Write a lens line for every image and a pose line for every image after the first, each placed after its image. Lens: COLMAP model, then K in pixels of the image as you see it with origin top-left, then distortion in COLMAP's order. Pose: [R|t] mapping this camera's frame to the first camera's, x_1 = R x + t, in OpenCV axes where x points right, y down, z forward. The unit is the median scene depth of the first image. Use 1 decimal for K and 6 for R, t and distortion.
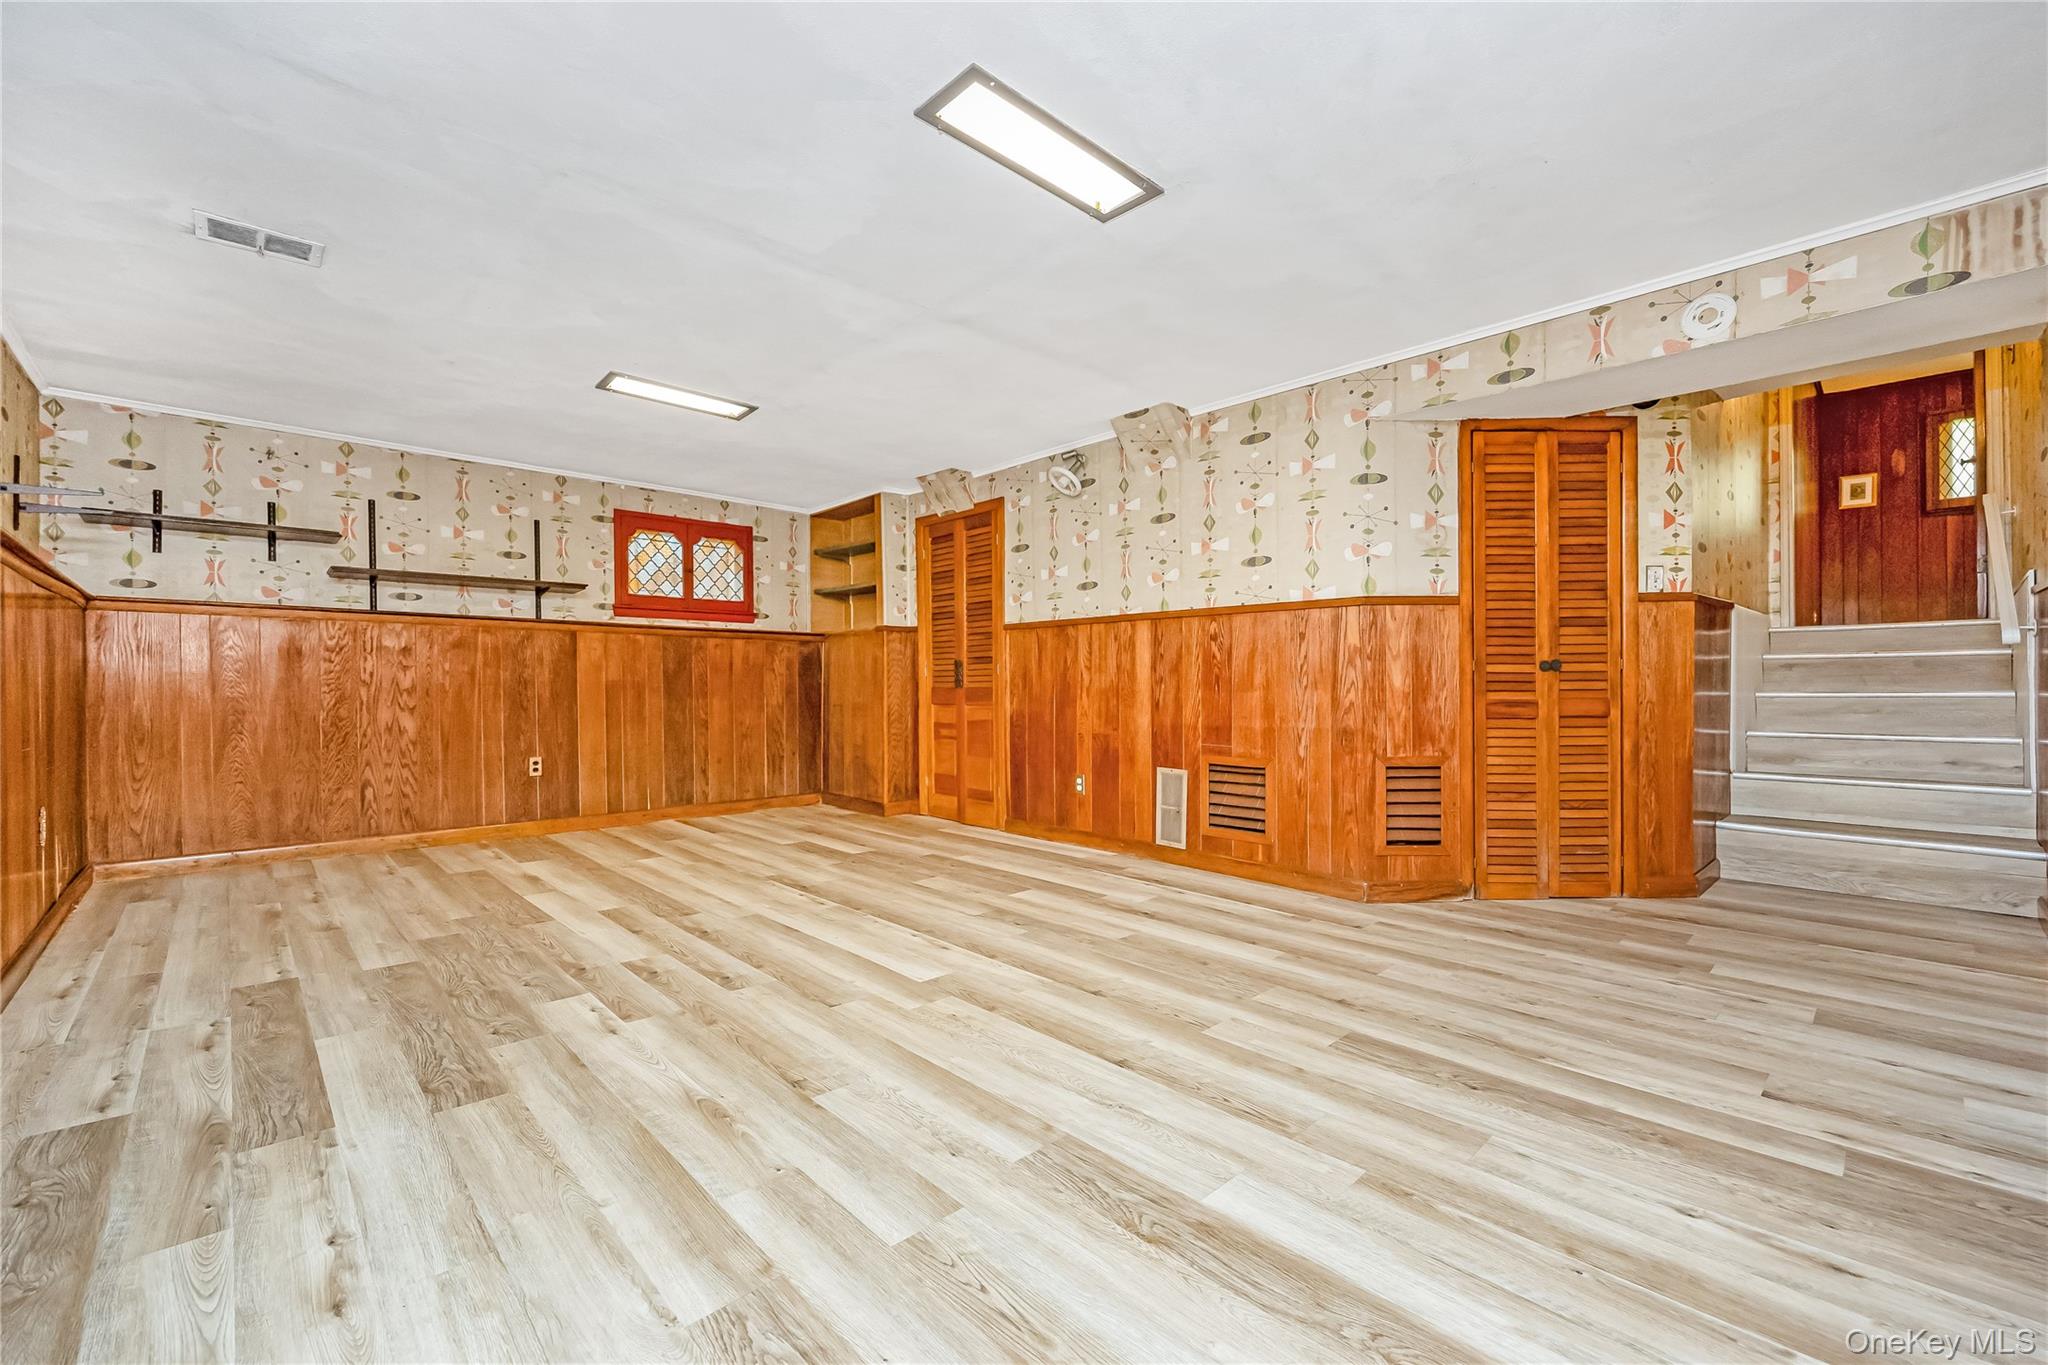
lens RADIAL K [[842.0, 0, 1020.4], [0, 842.0, 686.3], [0, 0, 1]] dist [-0.000082, 0.000188]
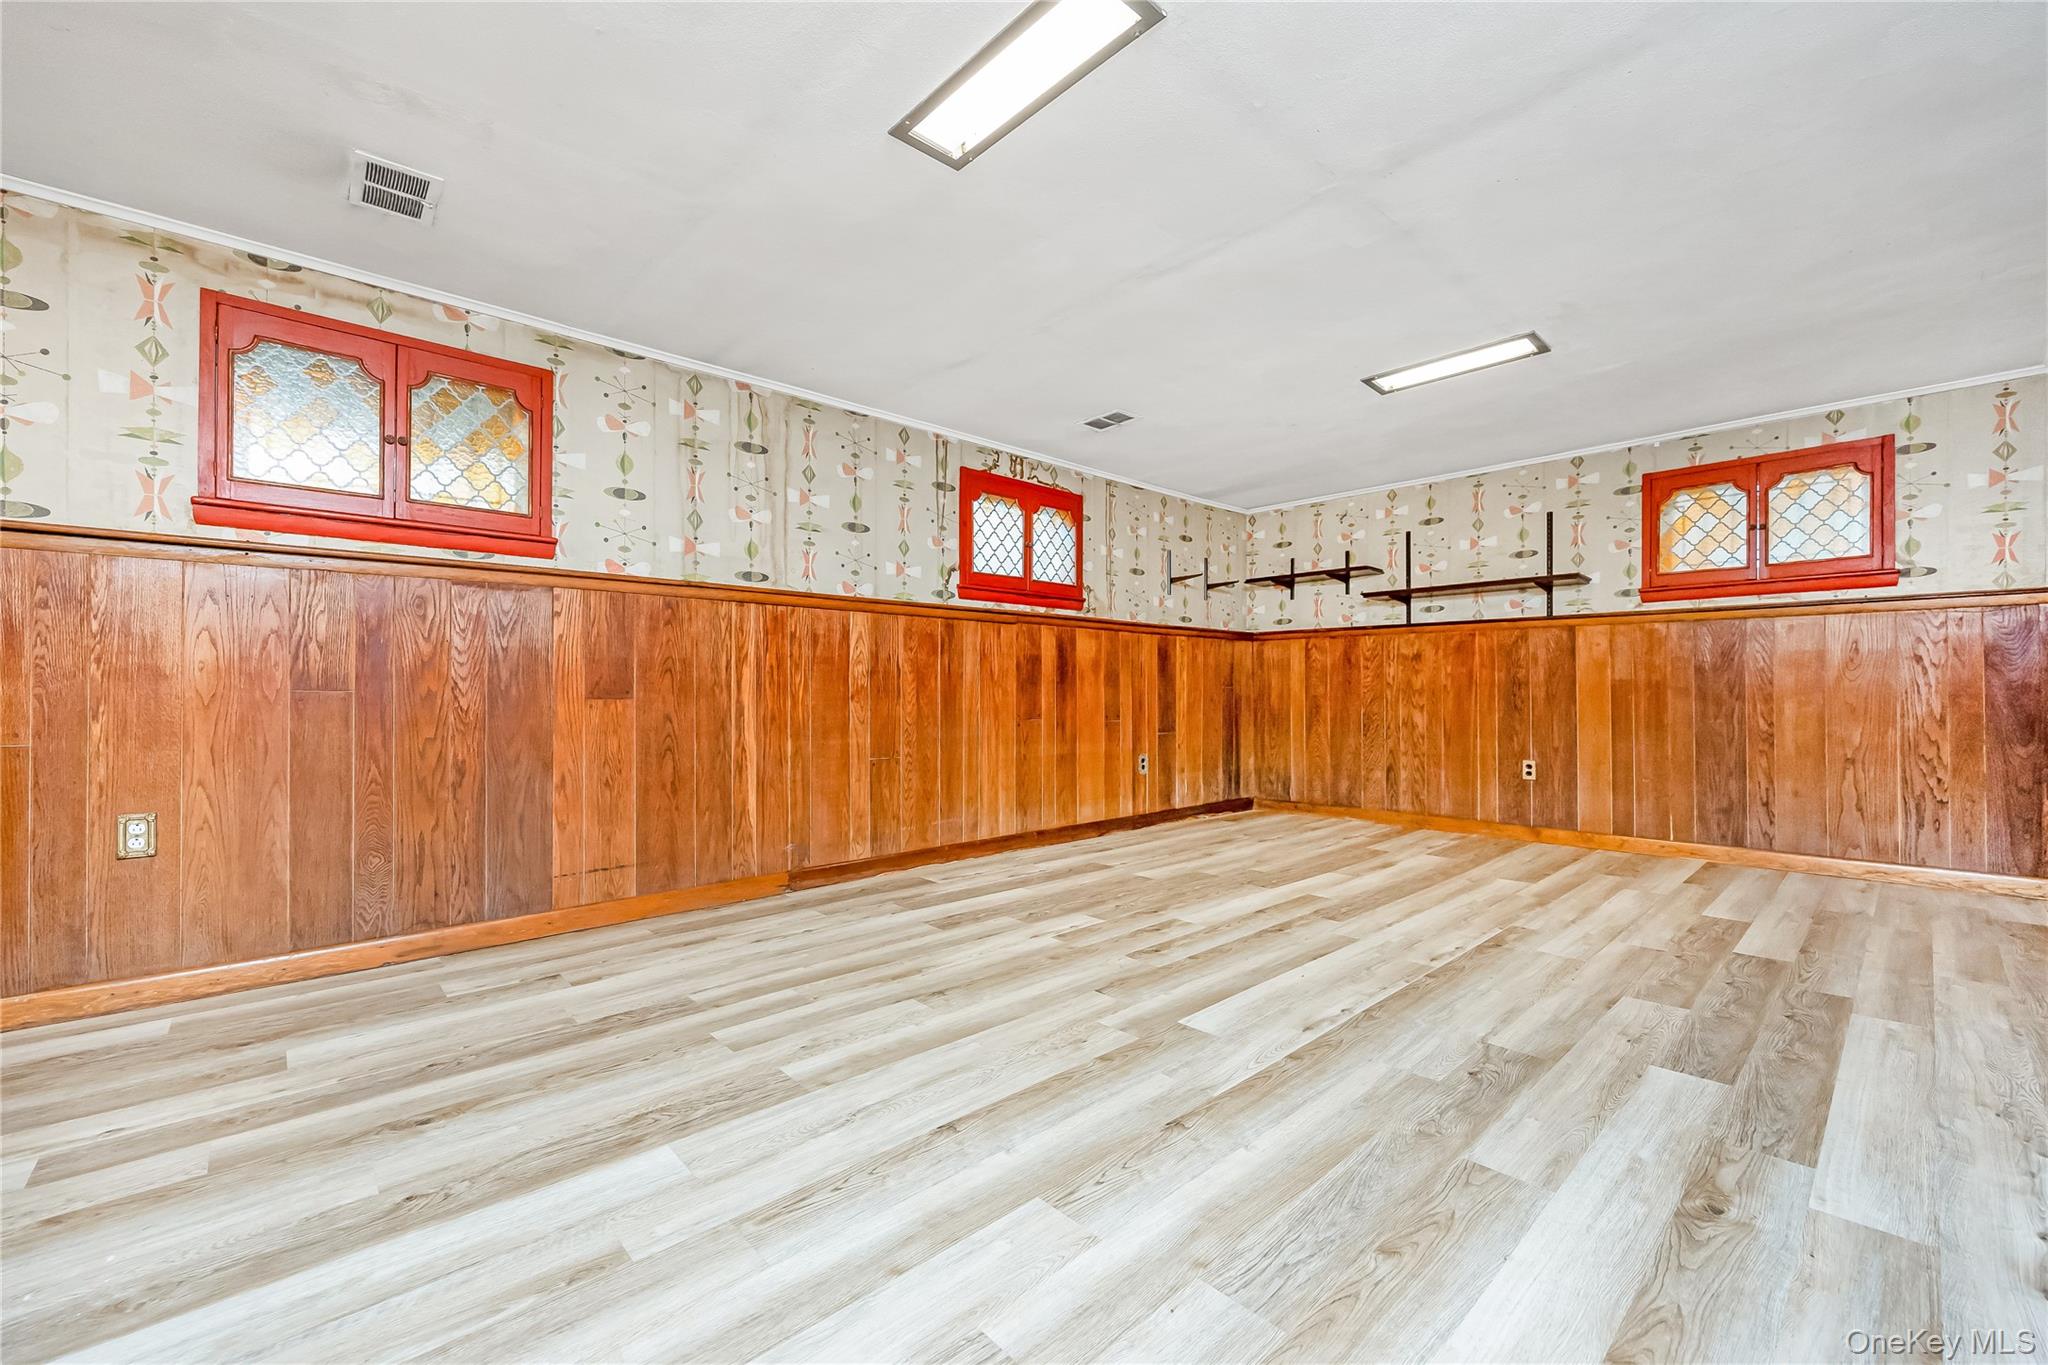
lens RADIAL K [[830.5, 0, 1024.0], [0, 830.5, 682.5], [0, 0, 1]] dist [-0.000795, 0.000139]
pose [[-0.009766, -0.008956, -0.999912, 0.618601], [0.002571, 0.999956, -0.008981, 0.003362], [0.999949, -0.002658, -0.009743, 0.696869]]
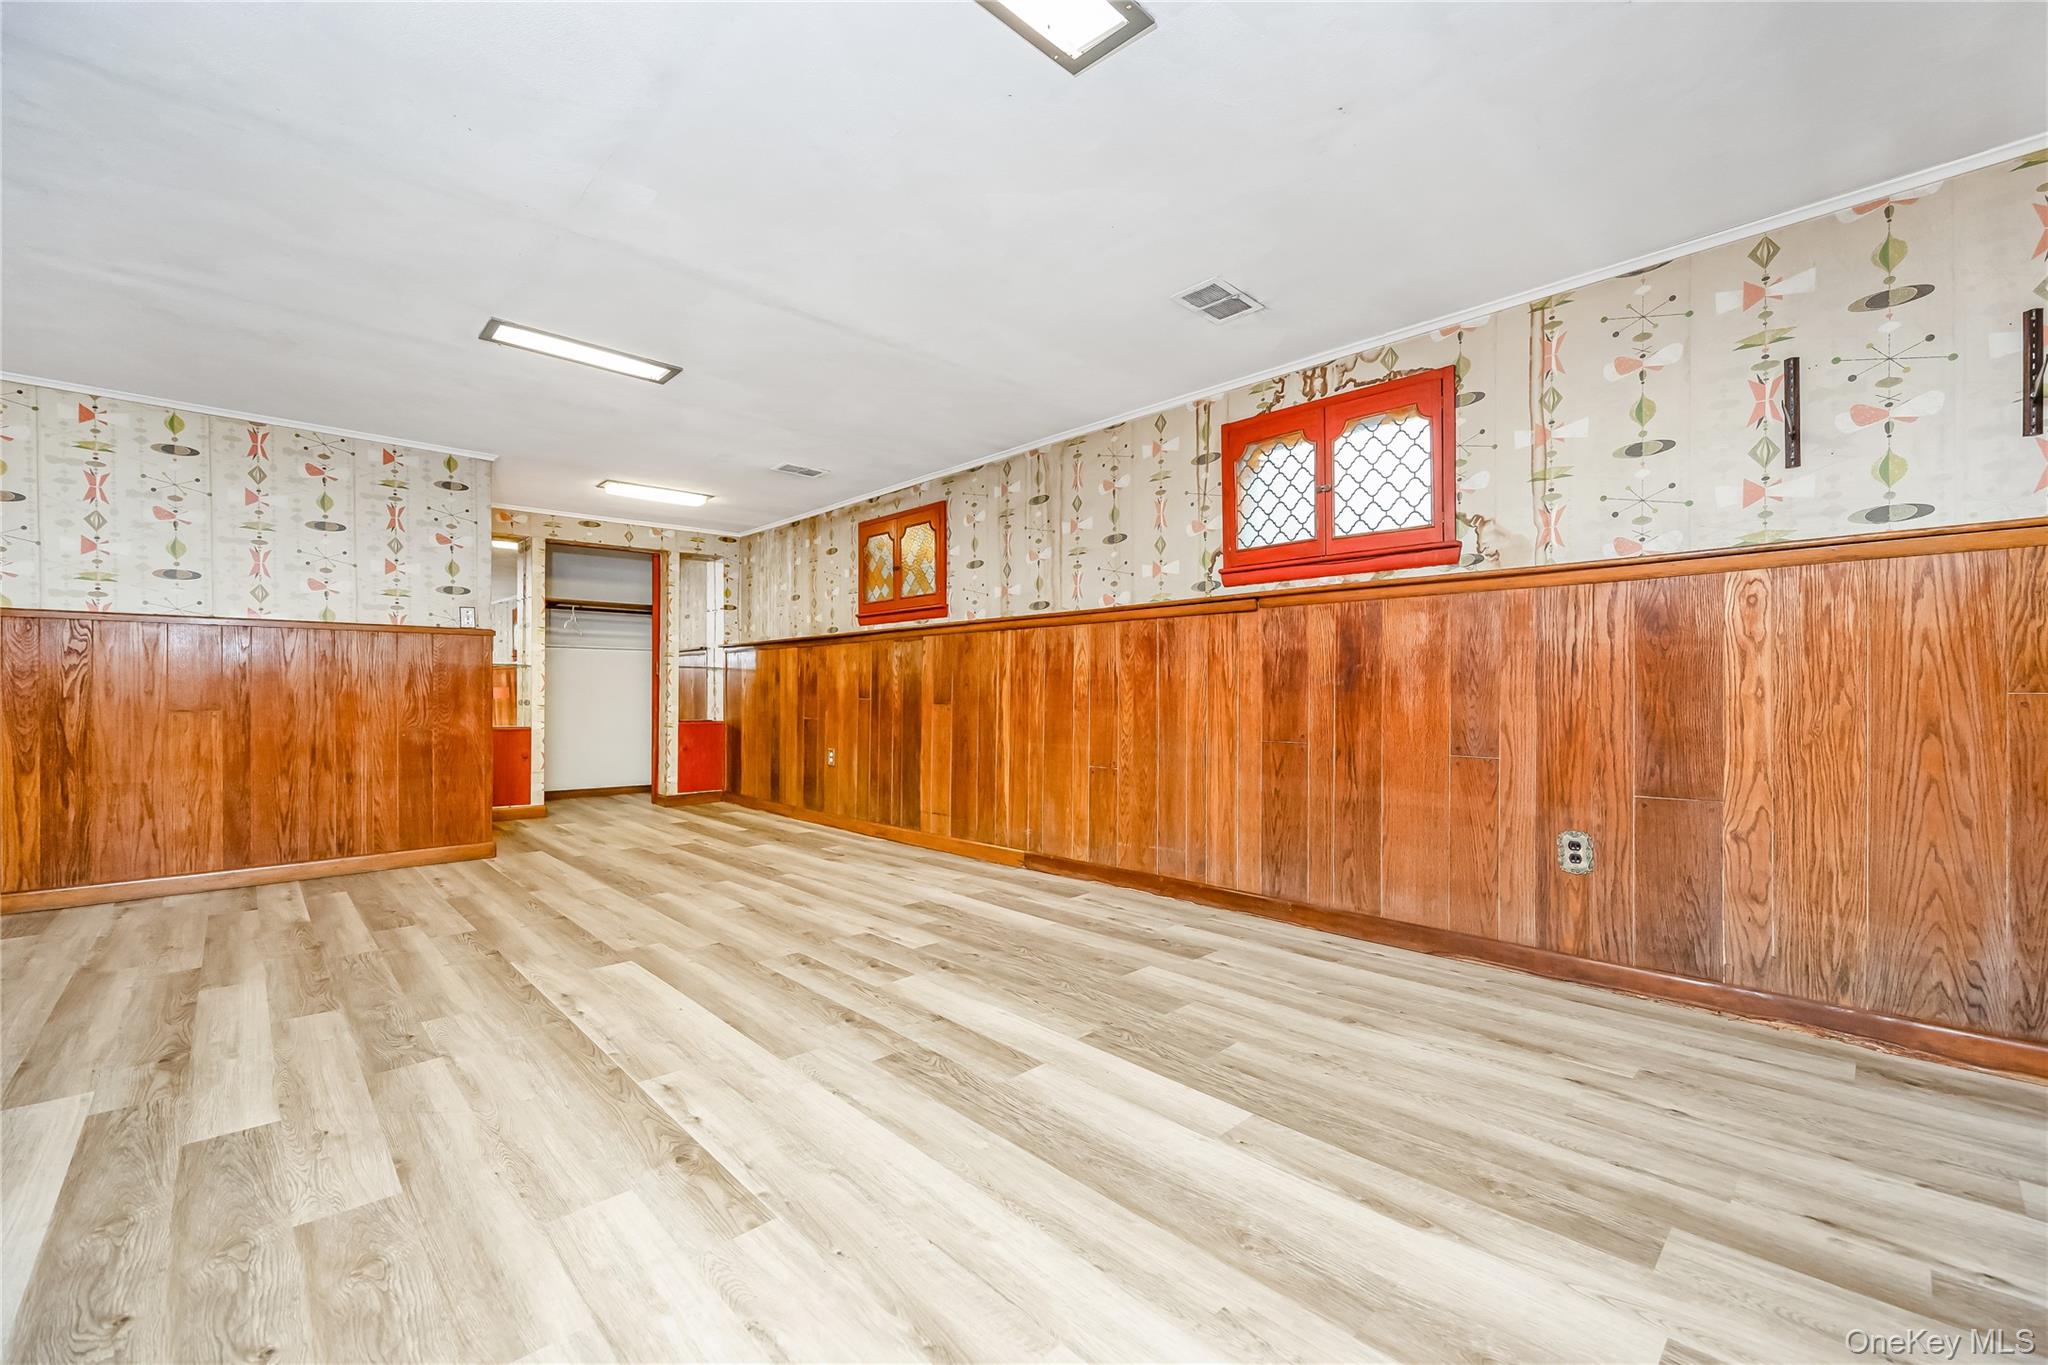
lens RADIAL K [[834.2, 0, 1030.9], [0, 834.2, 688.3], [0, 0, 1]] dist [-0.003108, -0.000329]
pose [[-0.999946, 0.001944, -0.010251, -0.527754], [0.002036, 0.999957, -0.009027, -0.002258], [0.010233, -0.009047, -0.999907, 1.743414]]
